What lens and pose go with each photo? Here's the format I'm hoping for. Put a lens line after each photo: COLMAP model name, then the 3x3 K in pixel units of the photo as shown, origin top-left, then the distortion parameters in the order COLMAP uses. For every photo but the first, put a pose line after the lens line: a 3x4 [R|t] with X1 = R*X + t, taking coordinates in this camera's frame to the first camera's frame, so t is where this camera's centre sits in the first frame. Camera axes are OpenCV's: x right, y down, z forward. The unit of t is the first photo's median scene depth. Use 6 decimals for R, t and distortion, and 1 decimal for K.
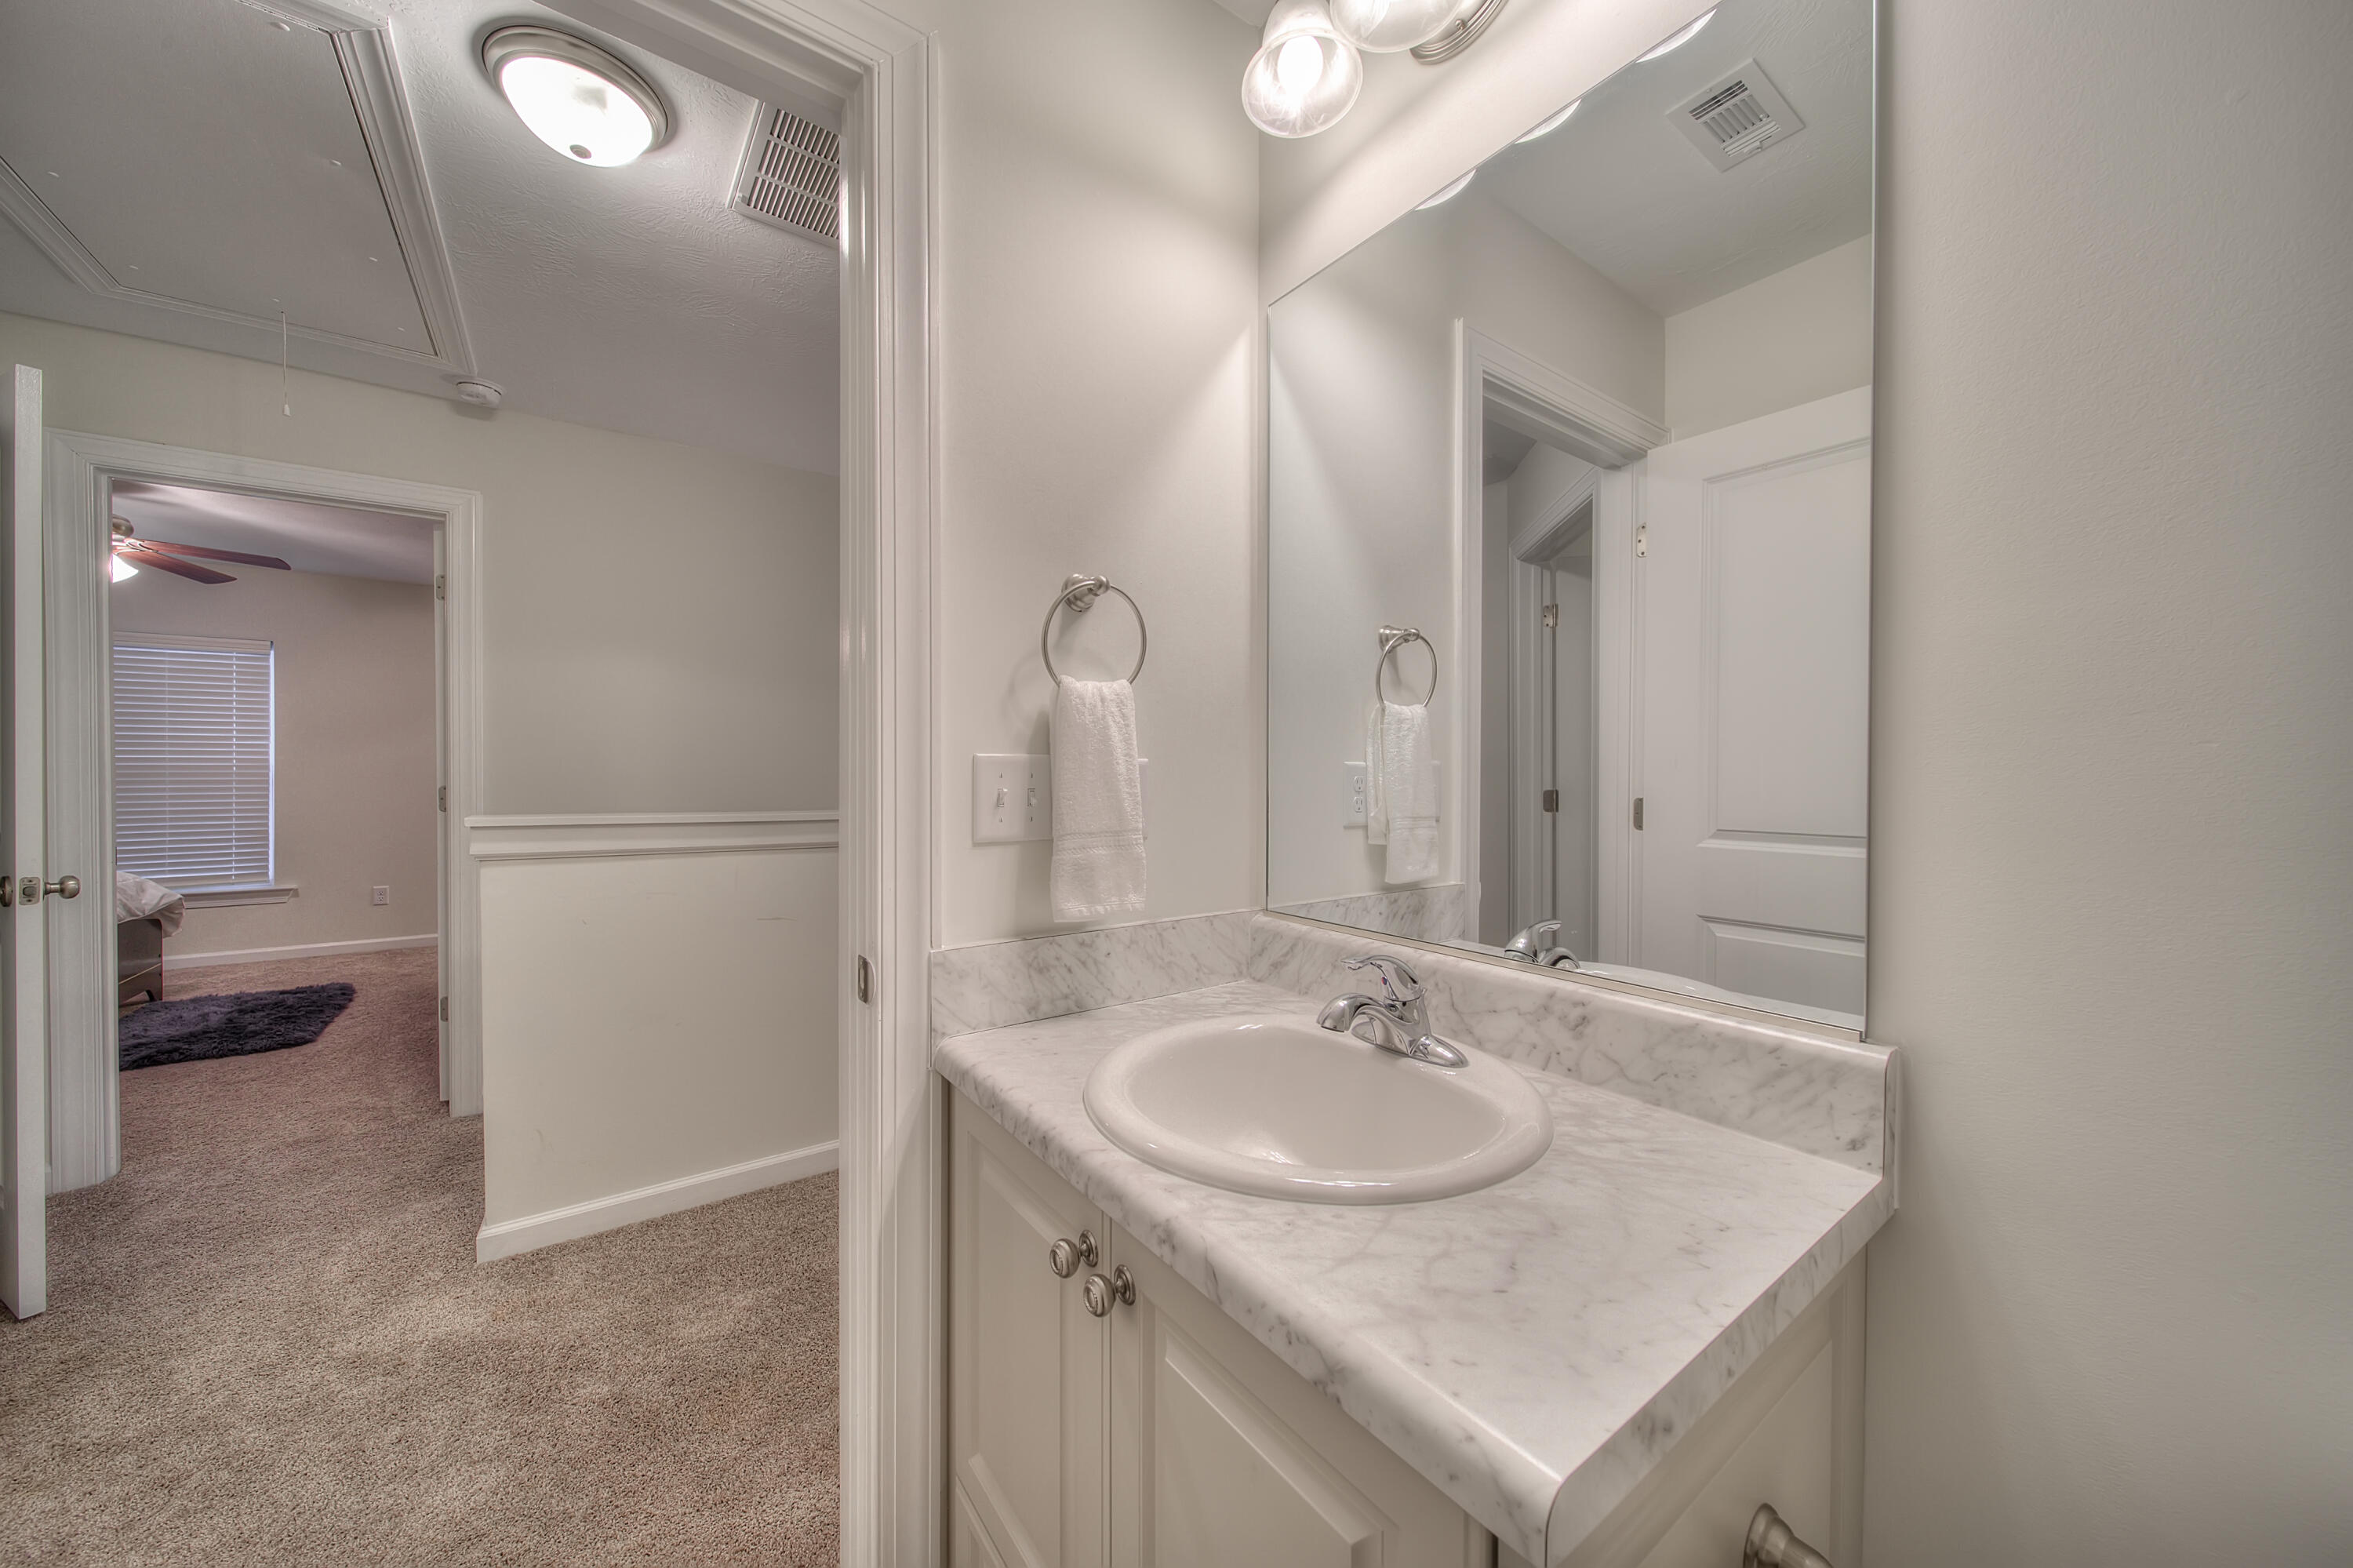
lens RADIAL K [[823.3, 0, 1172.6], [0, 823.3, 776.4], [0, 0, 1]] dist [-0.000125, 0.000083]
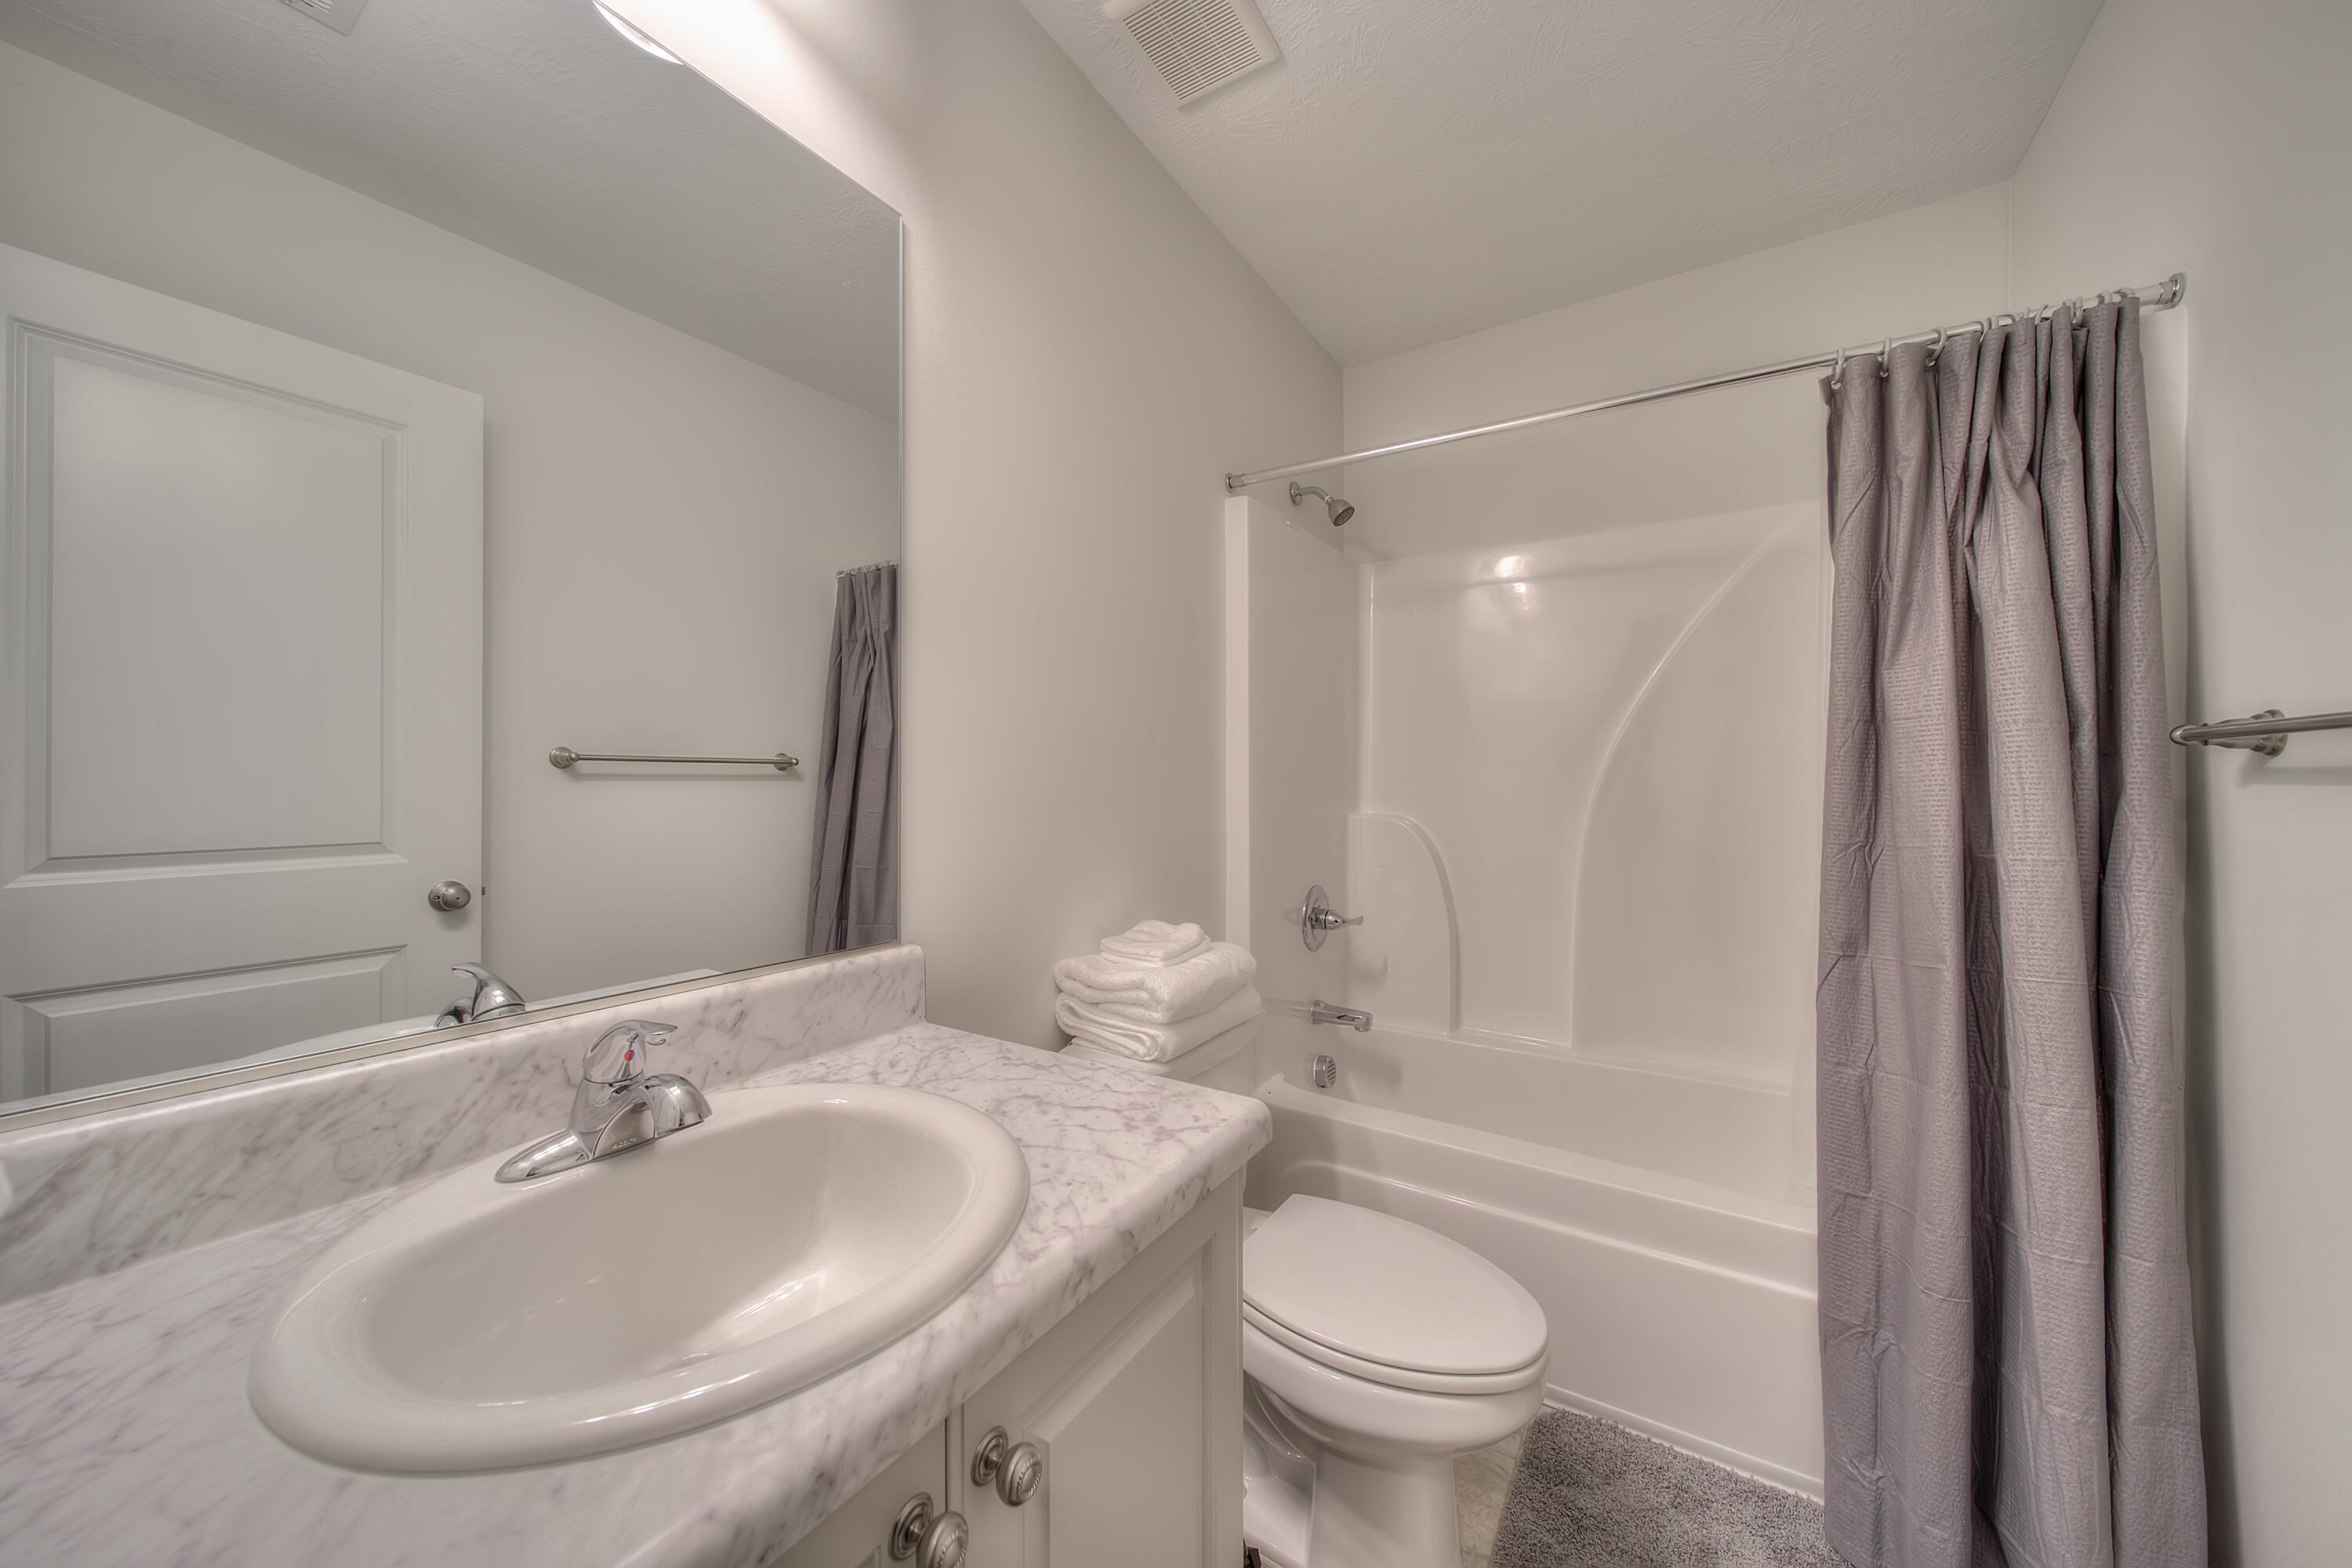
lens RADIAL K [[822.9, 0, 1172.1], [0, 822.9, 776.4], [0, 0, 1]] dist [-0.000125, 0.000083]
pose [[-0.365843, 0.000790, 0.930676, -0.744346], [0.003407, 0.999994, 0.000490, 0.003680], [-0.930670, 0.003350, -0.365844, 1.026010]]
